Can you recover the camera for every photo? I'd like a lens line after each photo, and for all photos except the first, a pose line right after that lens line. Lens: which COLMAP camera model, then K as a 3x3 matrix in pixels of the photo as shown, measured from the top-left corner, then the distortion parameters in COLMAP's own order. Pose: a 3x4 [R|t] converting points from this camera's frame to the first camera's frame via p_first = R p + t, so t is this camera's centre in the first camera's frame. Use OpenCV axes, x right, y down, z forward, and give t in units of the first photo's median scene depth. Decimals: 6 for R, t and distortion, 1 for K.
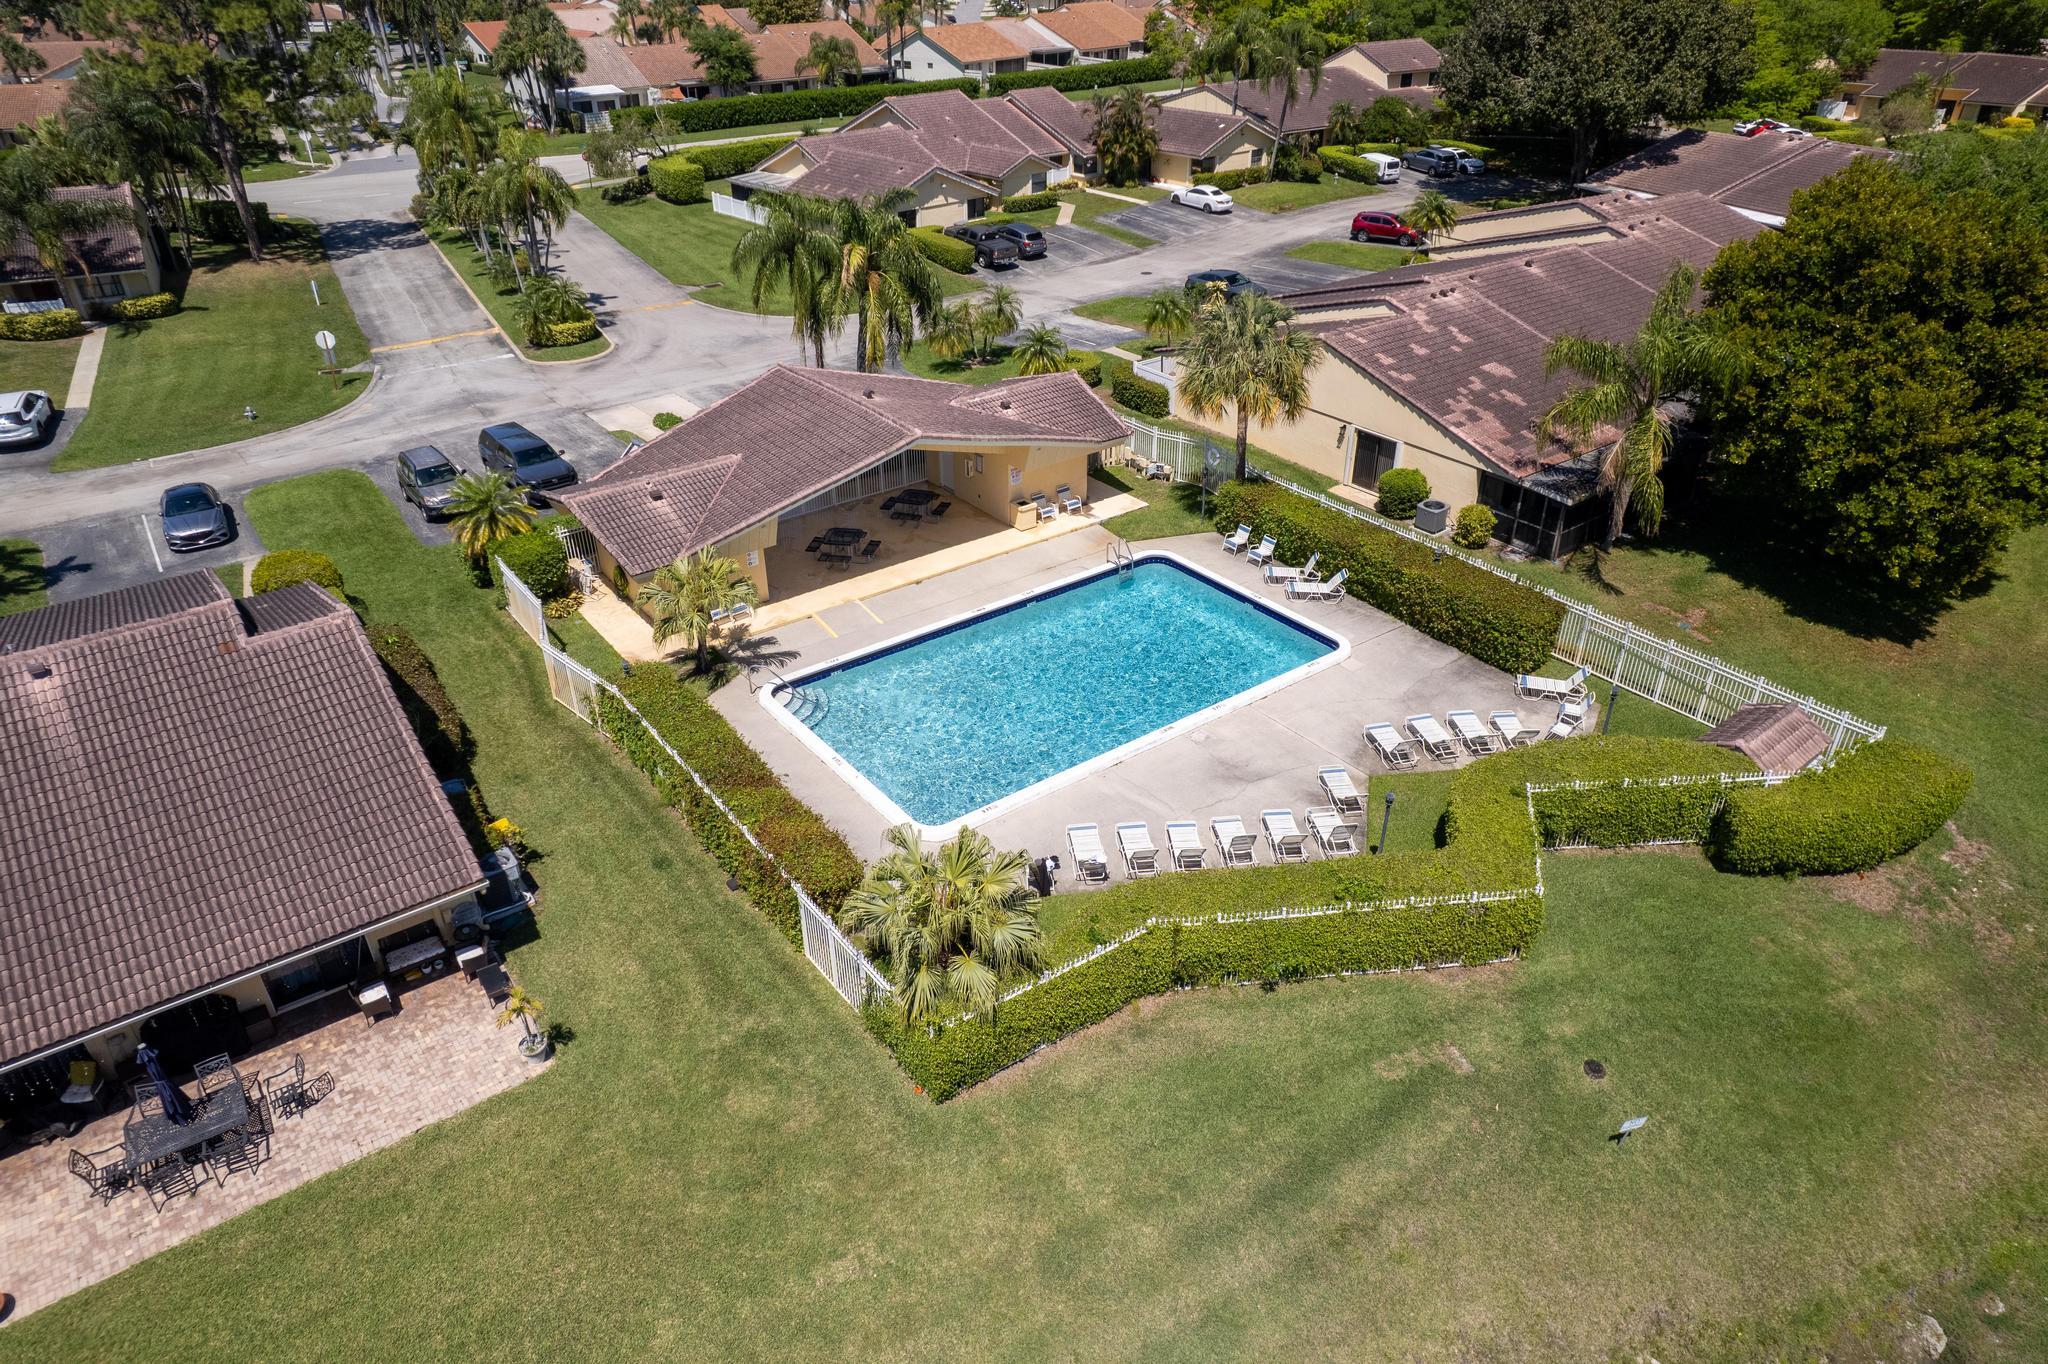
lens RADIAL K [[1310.1, 0, 1015.6], [0, 1310.1, 695.5], [0, 0, 1]] dist [-0.078930, 0.083784]
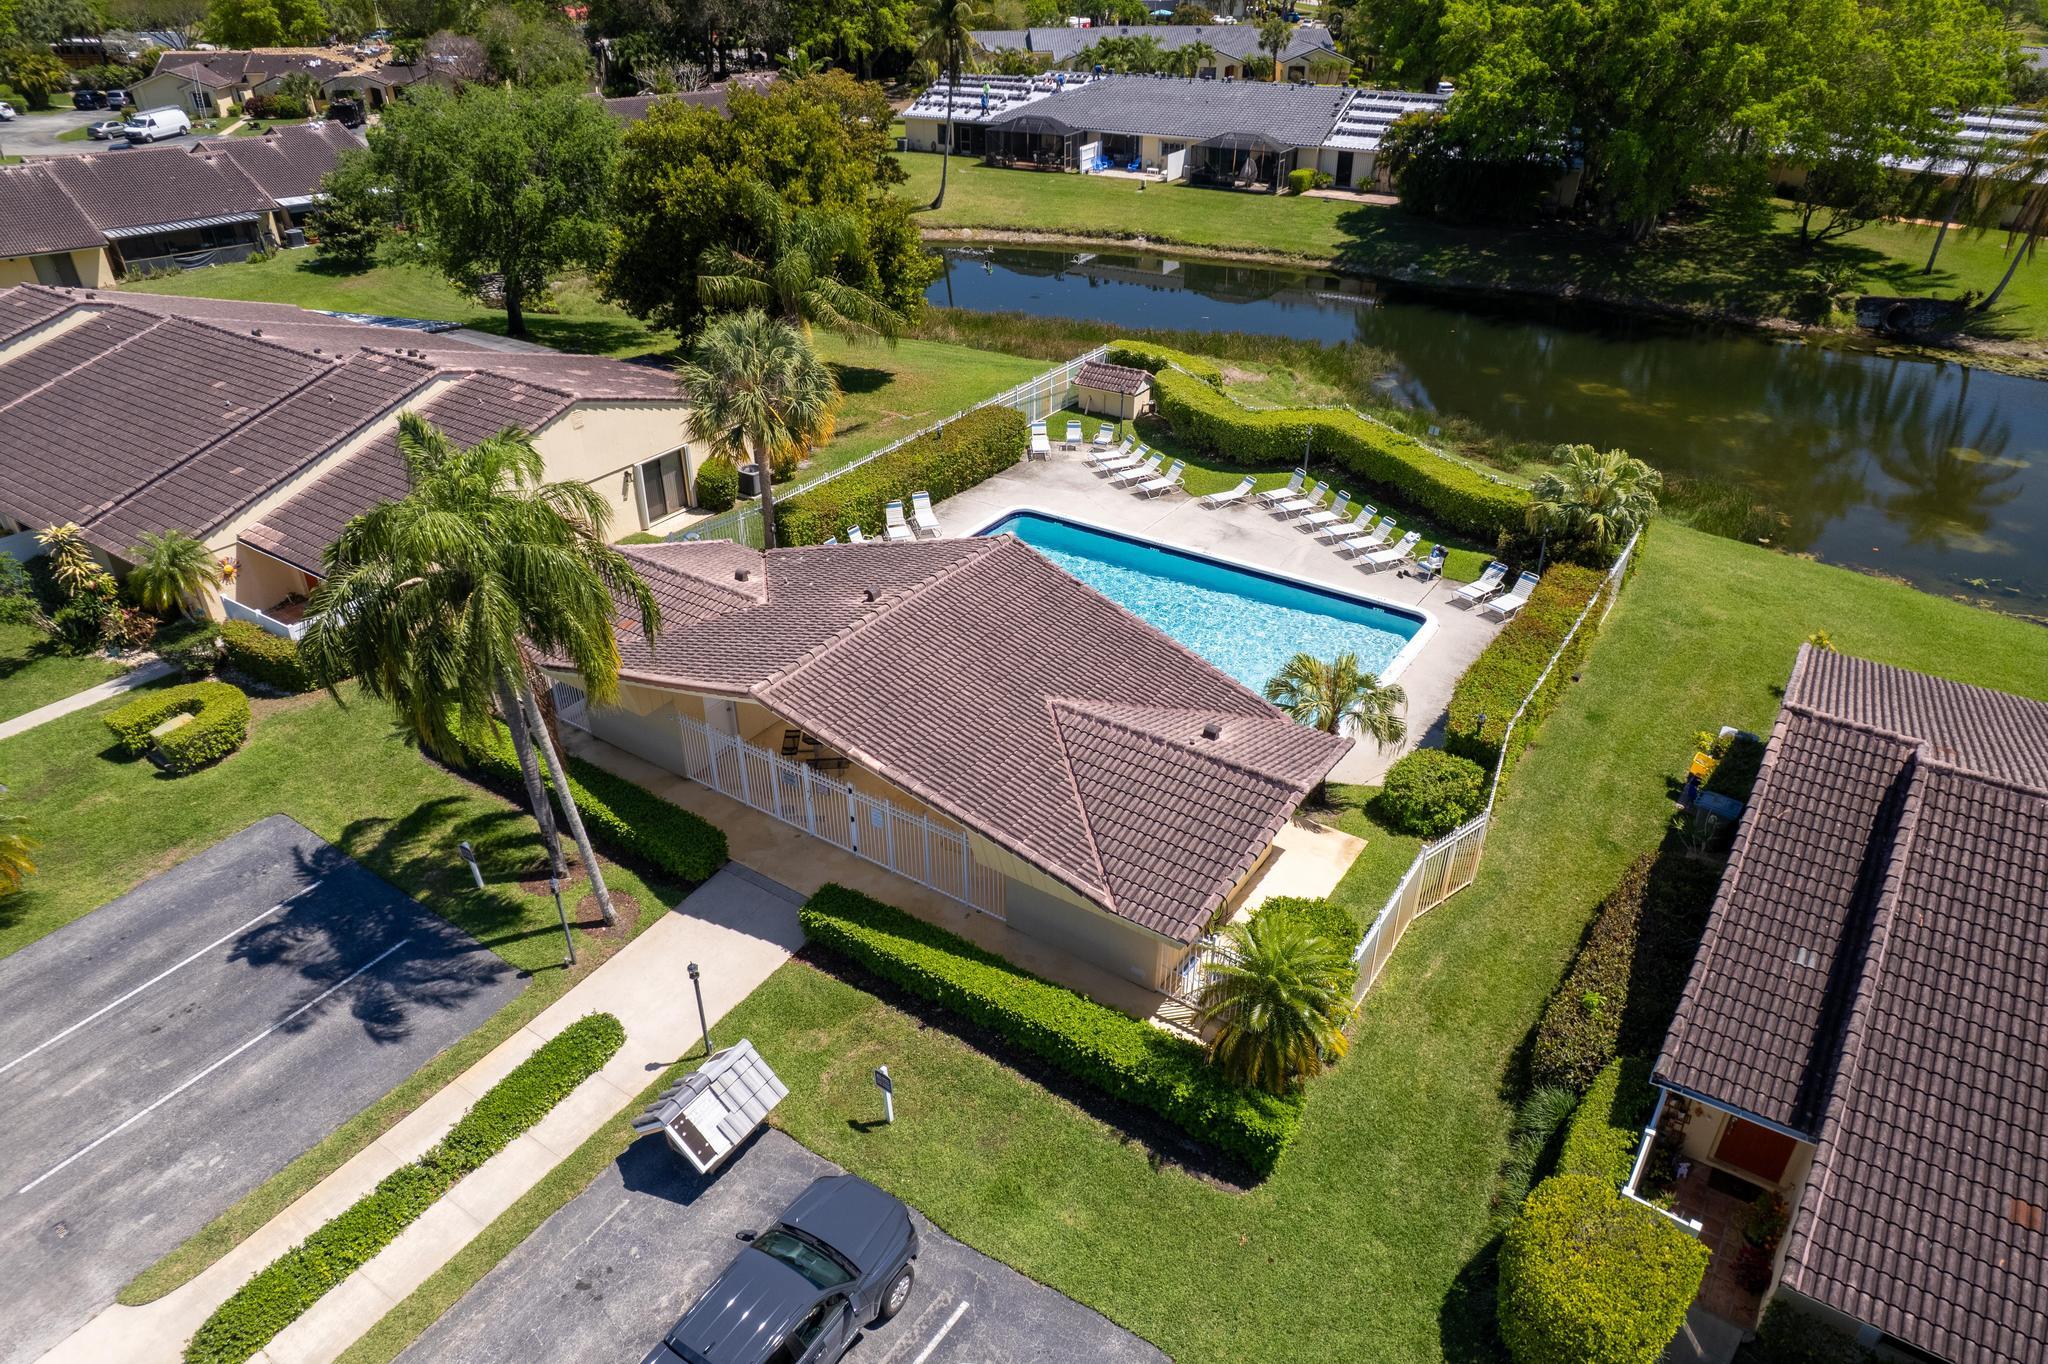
lens RADIAL K [[1310.1, 0, 1015.6], [0, 1310.1, 695.5], [0, 0, 1]] dist [-0.078930, 0.083784]
pose [[-0.323069, -0.484702, 0.812829, -0.670355], [0.495228, 0.645319, 0.581647, -0.525397], [-0.806459, 0.590447, 0.031556, 0.899967]]
